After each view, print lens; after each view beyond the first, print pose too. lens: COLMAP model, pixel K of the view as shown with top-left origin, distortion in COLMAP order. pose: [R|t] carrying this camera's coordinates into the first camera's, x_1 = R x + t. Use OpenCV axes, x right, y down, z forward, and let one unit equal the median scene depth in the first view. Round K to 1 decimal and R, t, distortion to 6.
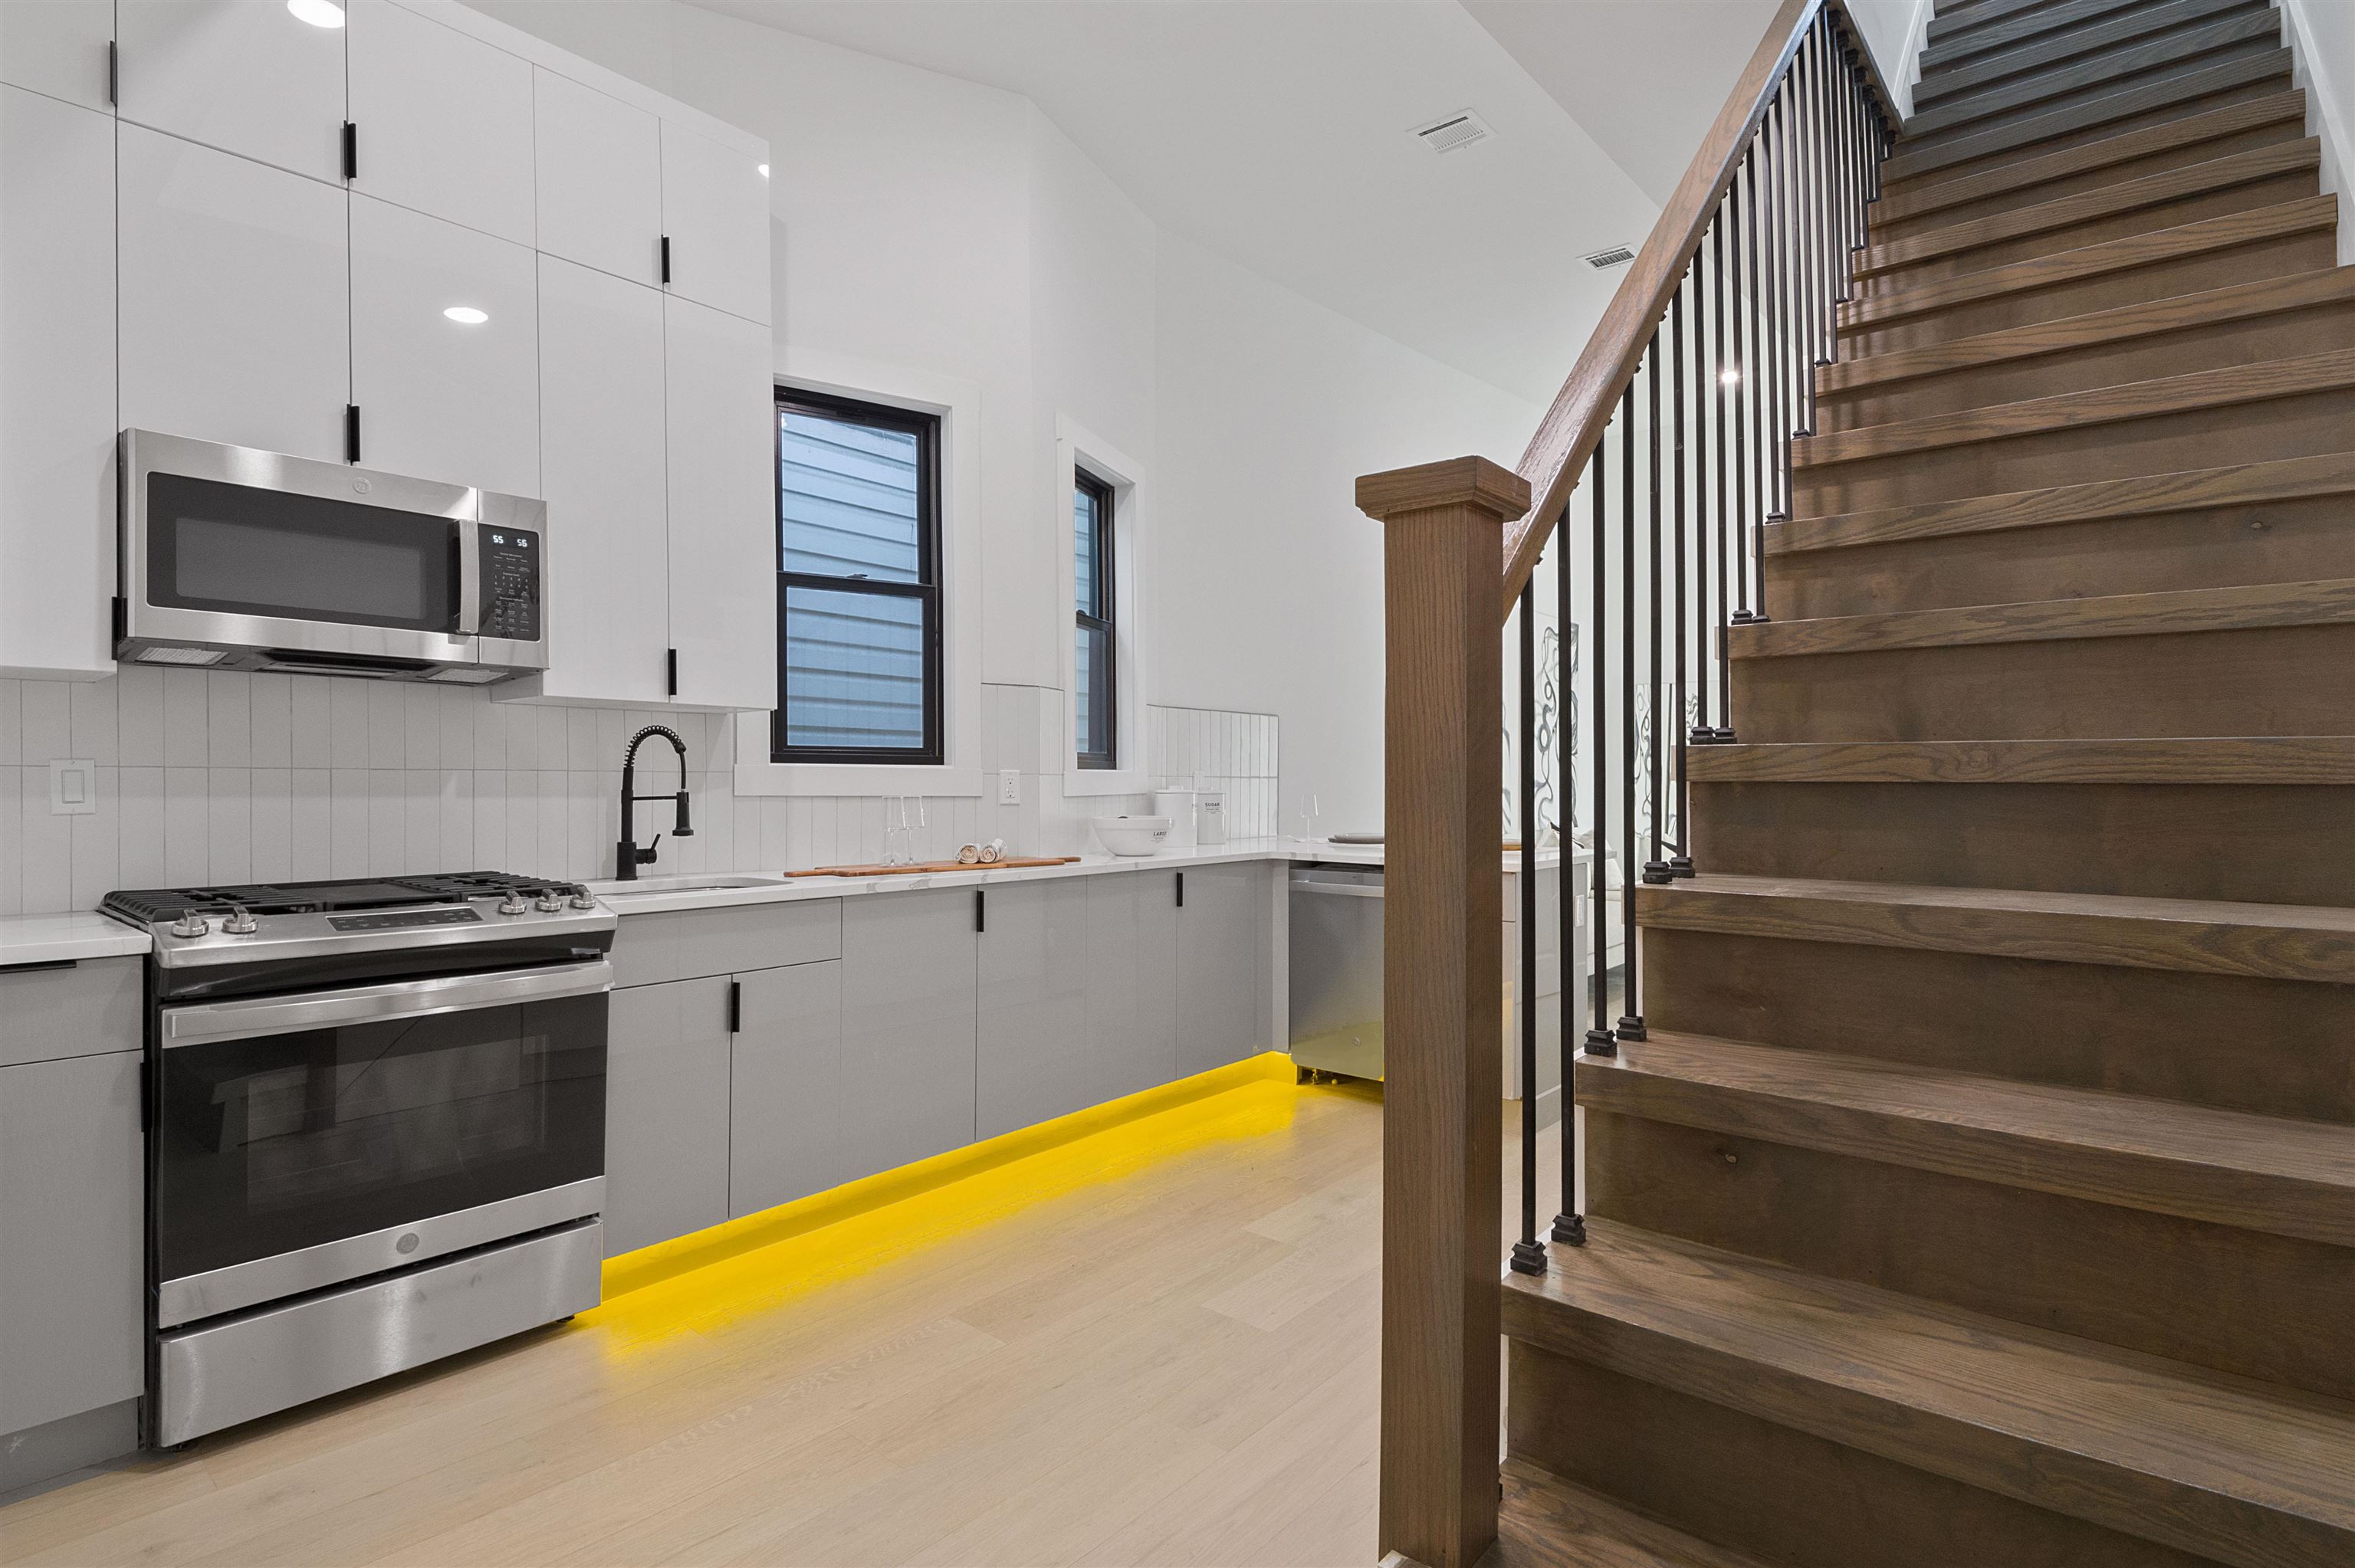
lens RADIAL K [[1143.5, 0, 1177.5], [0, 1143.5, 784.0], [0, 0, 1]] dist [-0.002932, -0.015924]
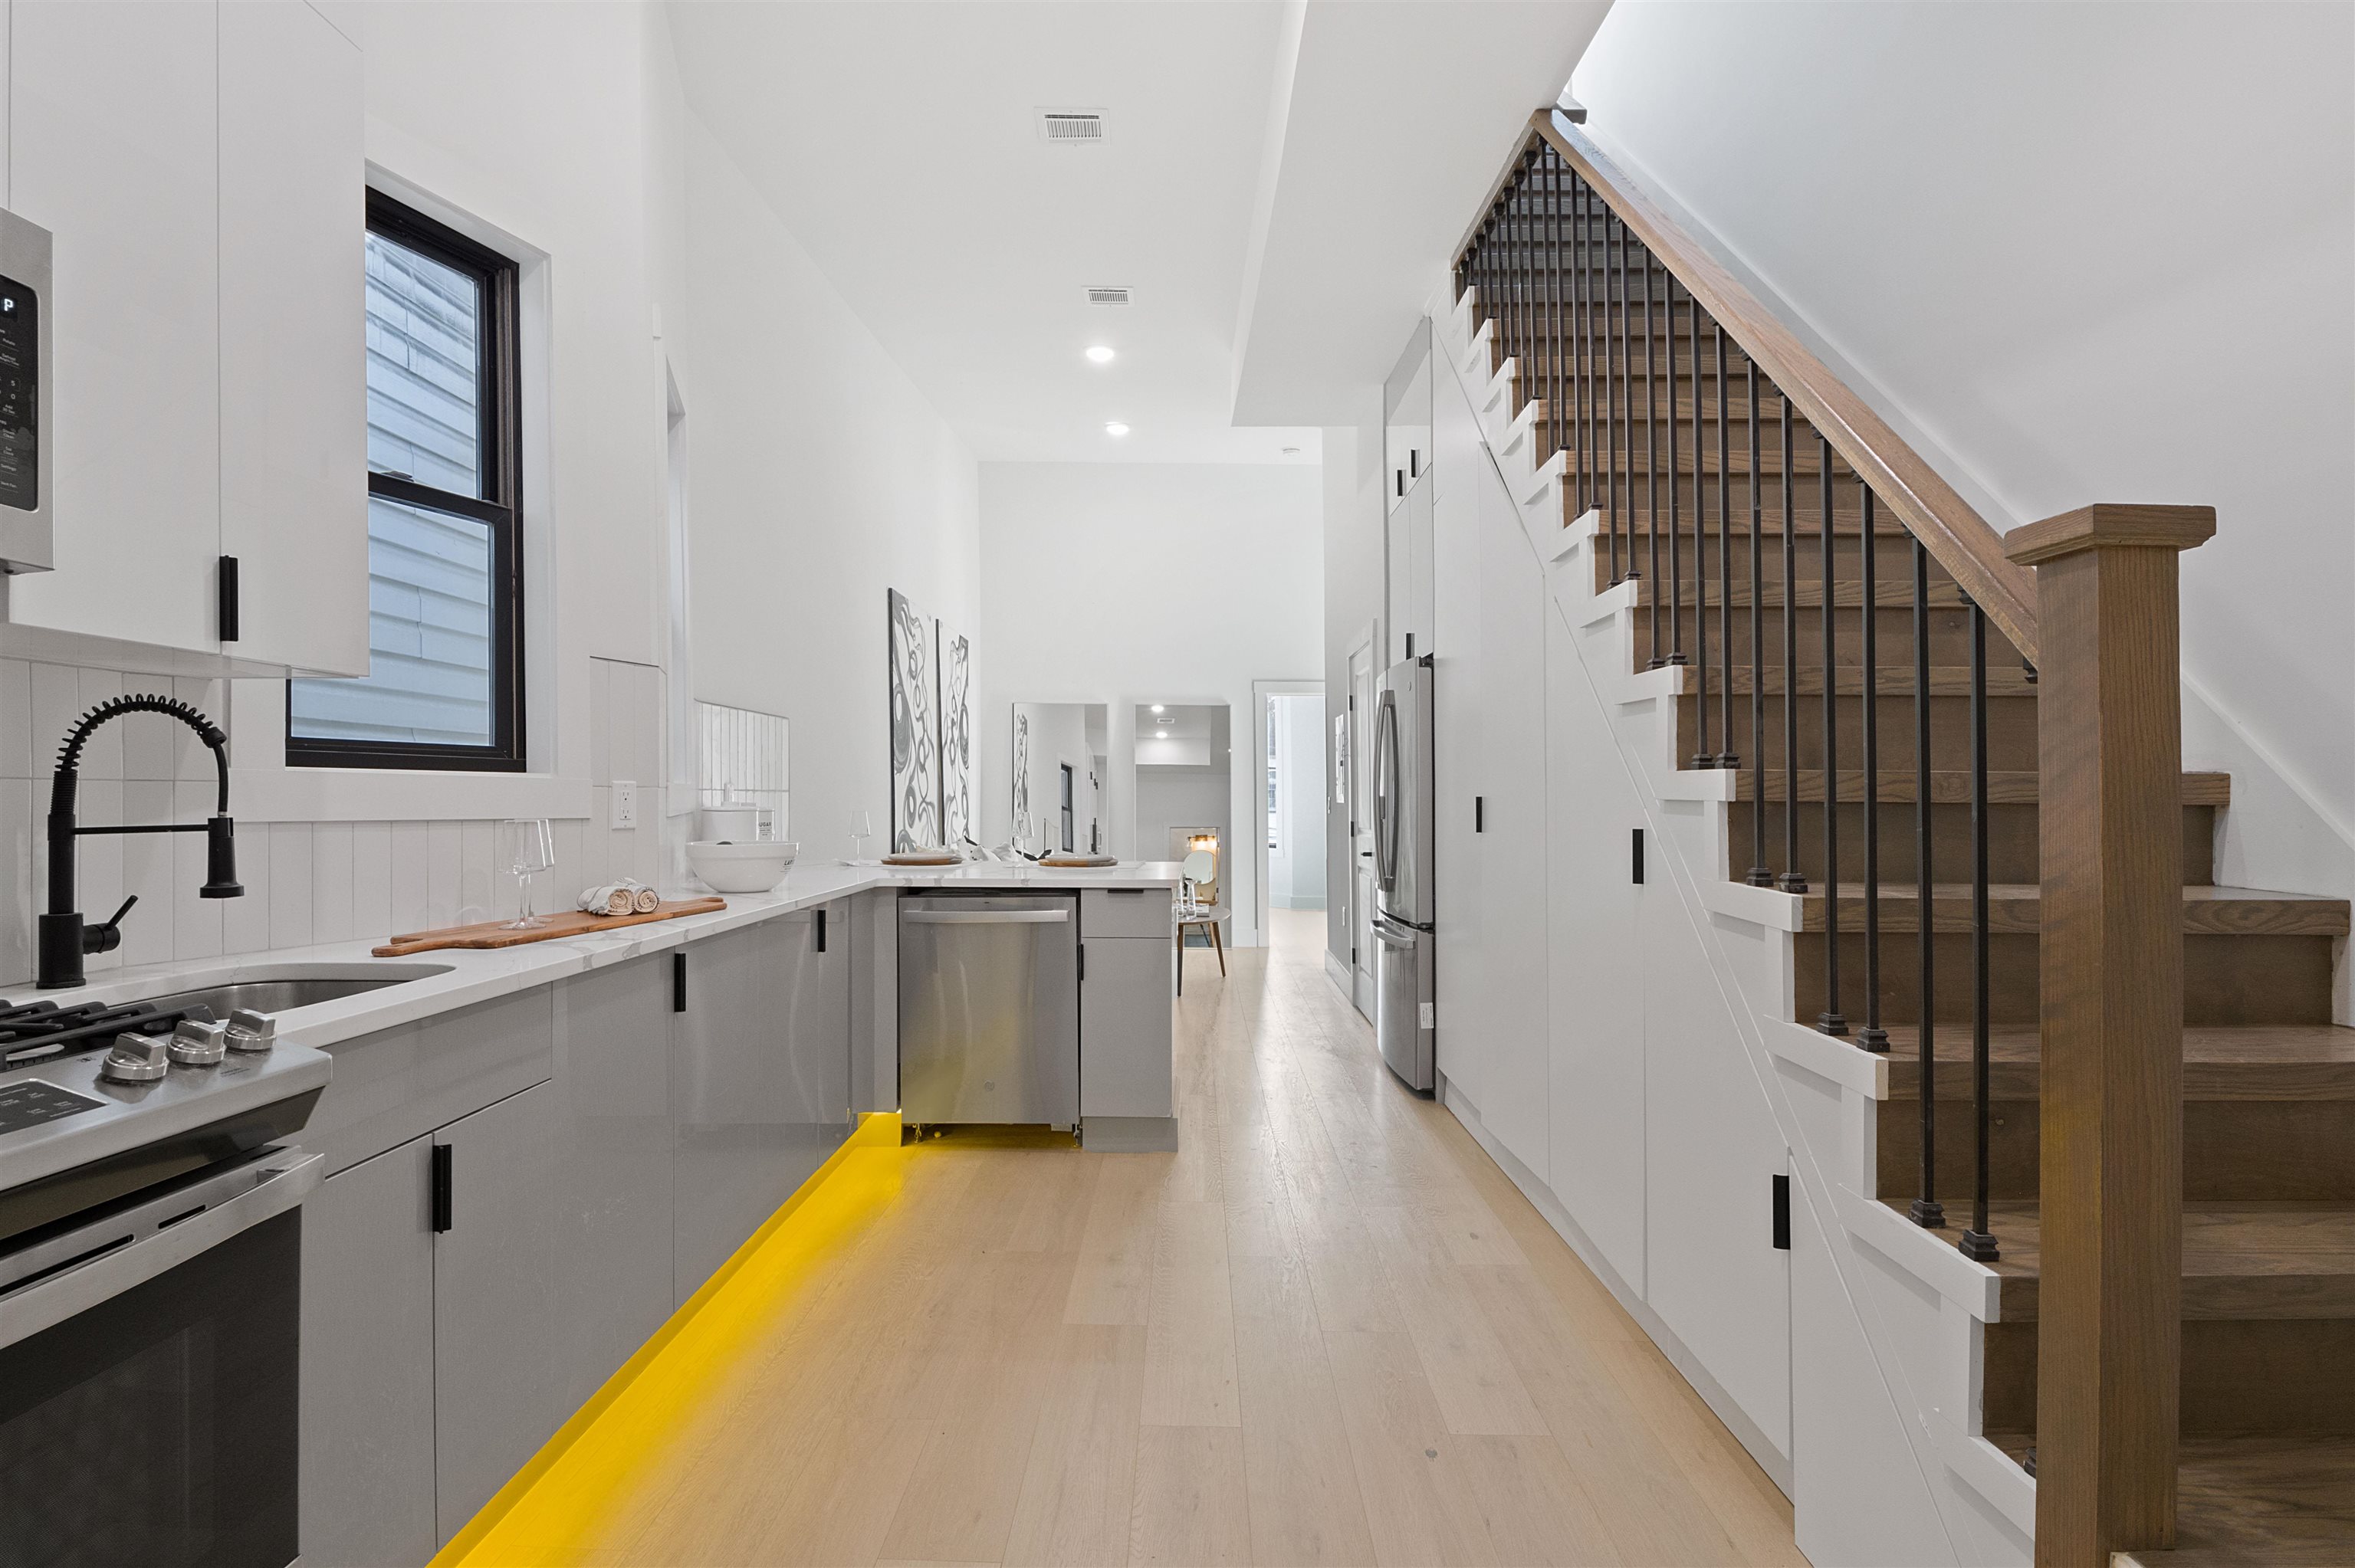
lens RADIAL K [[1141.2, 0, 1204.4], [0, 1141.2, 788.1], [0, 0, 1]] dist [0.001045, -0.017848]
pose [[0.773674, 0.005749, 0.633558, -0.403246], [-0.001173, 0.999970, -0.007642, -0.003523], [-0.633583, 0.005169, 0.773658, 0.273160]]
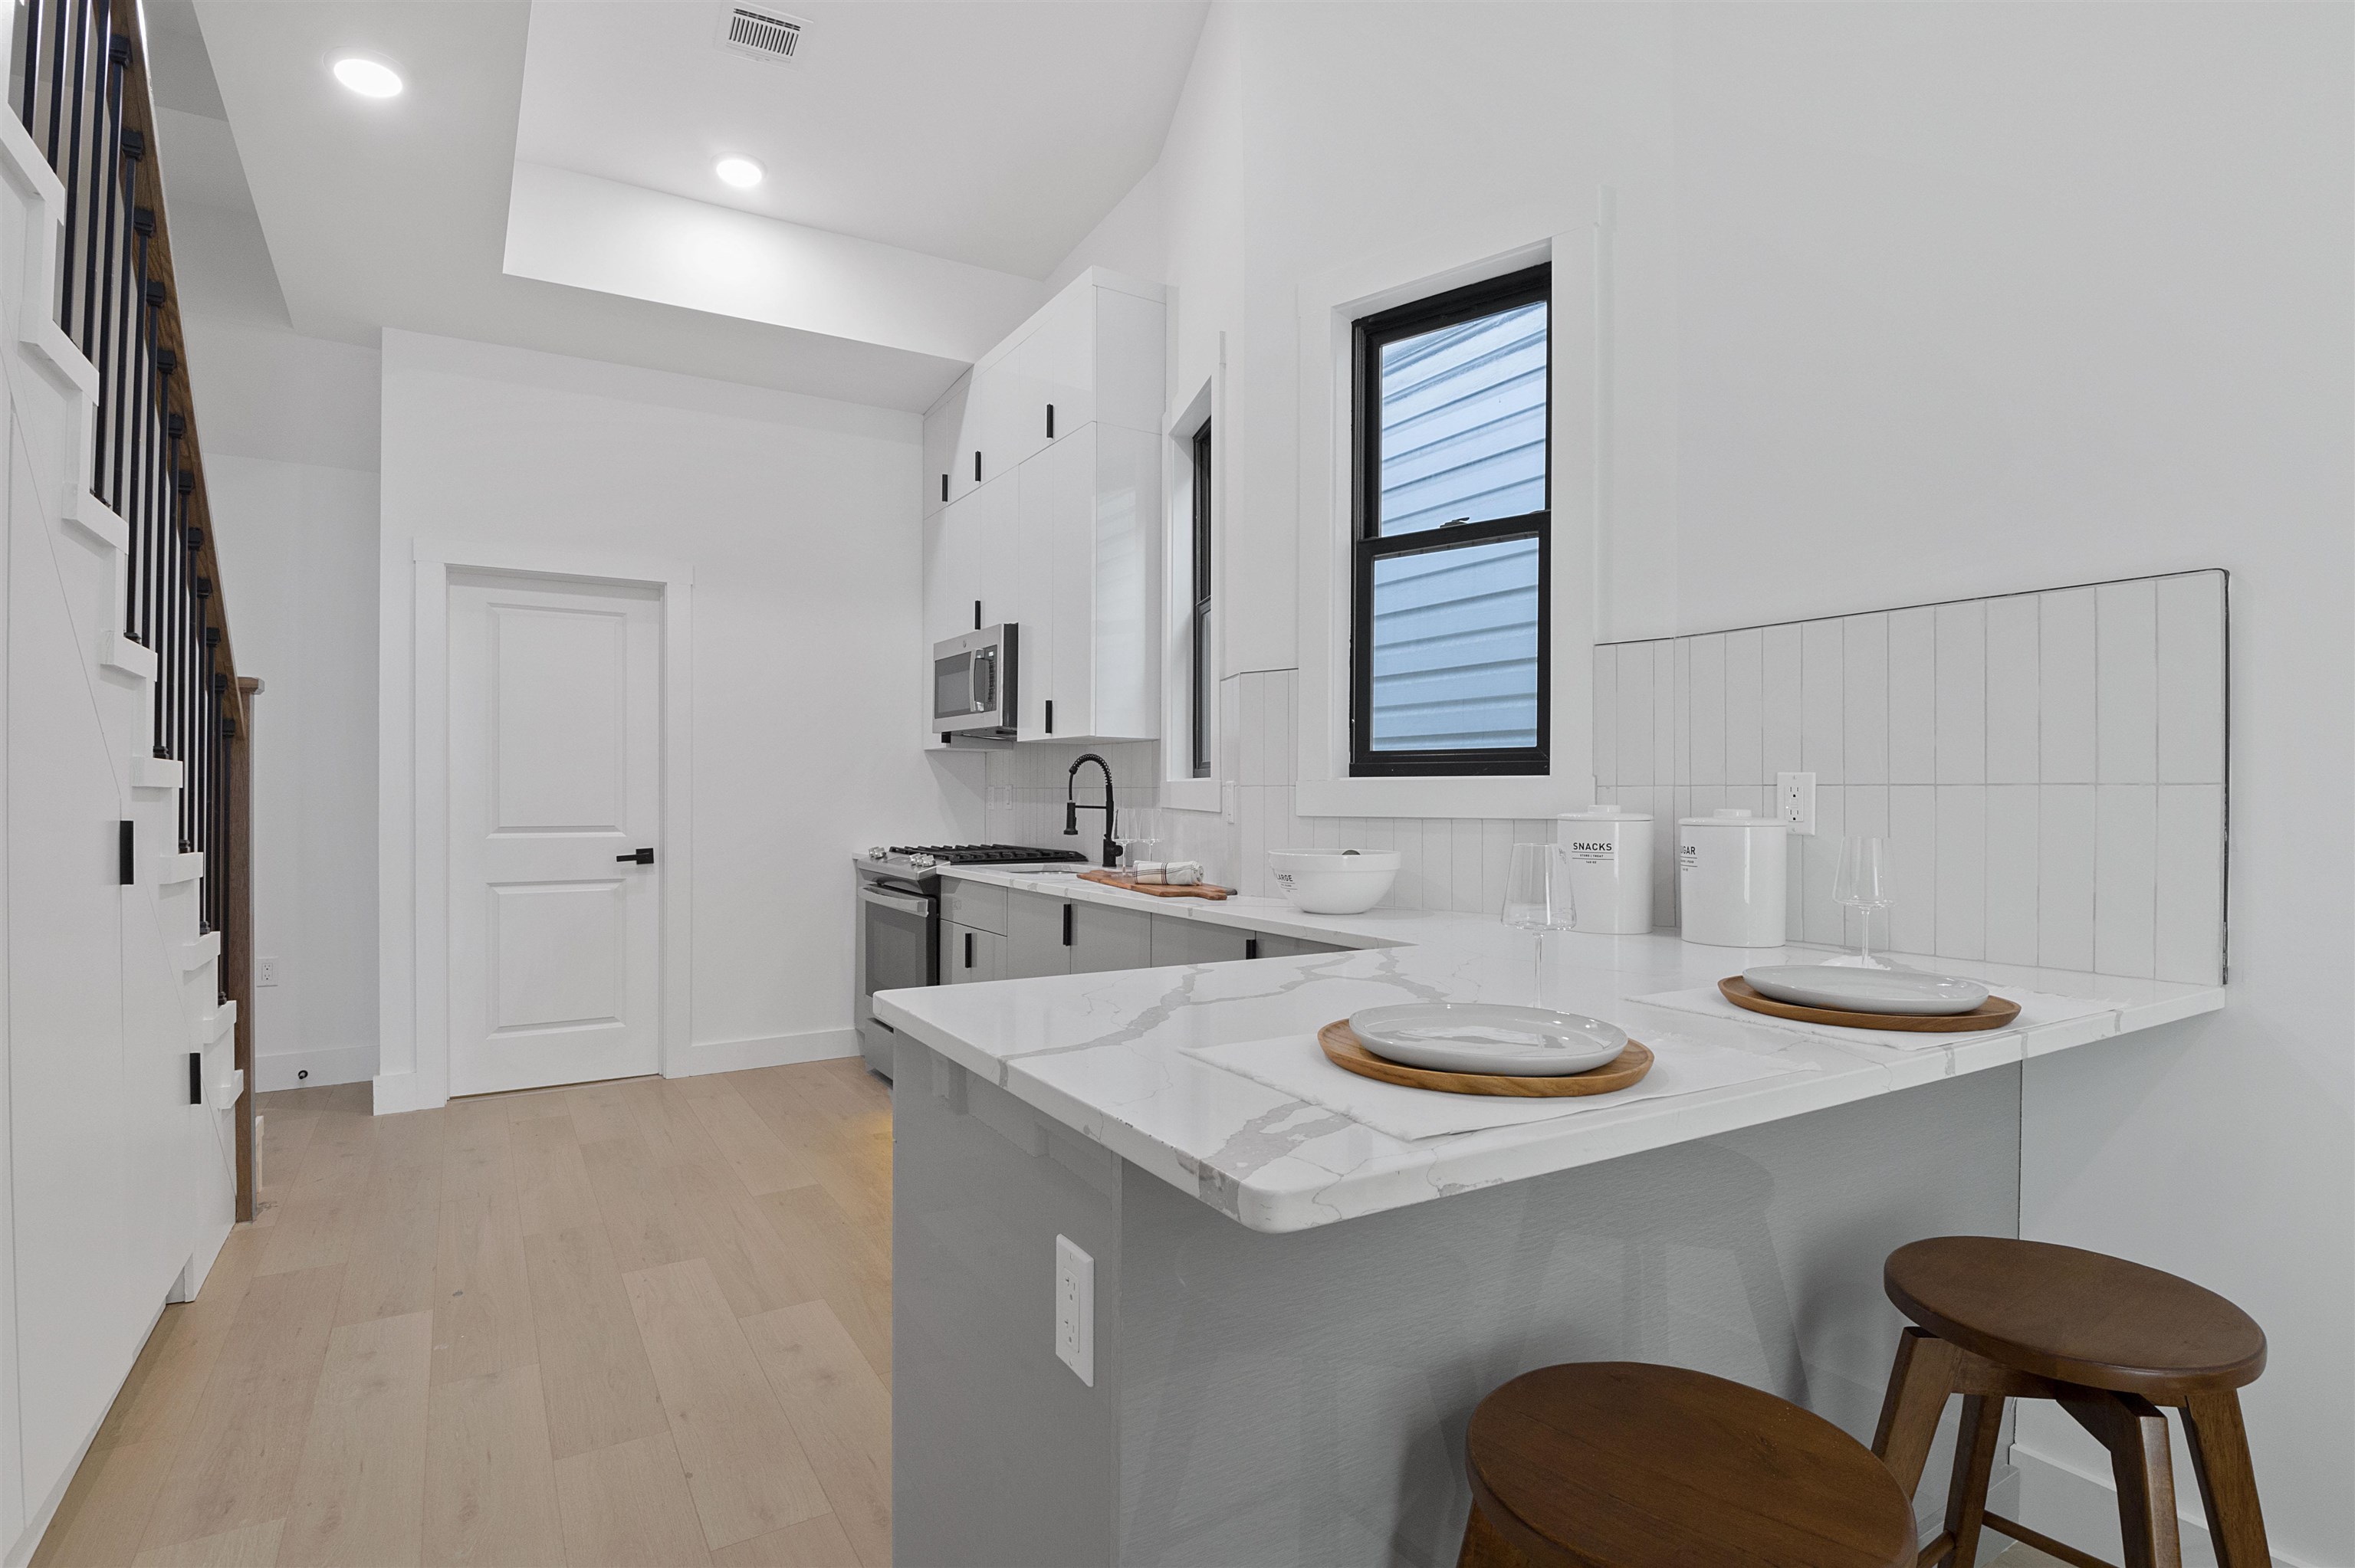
lens RADIAL K [[1160.1, 0, 1189.5], [0, 1160.1, 789.7], [0, 0, 1]] dist [0.002753, 0.000081]
pose [[-0.319094, -0.008007, -0.947689, 0.895596], [-0.010453, 0.999933, -0.004929, -0.002633], [0.947665, 0.008333, -0.319156, 1.704579]]
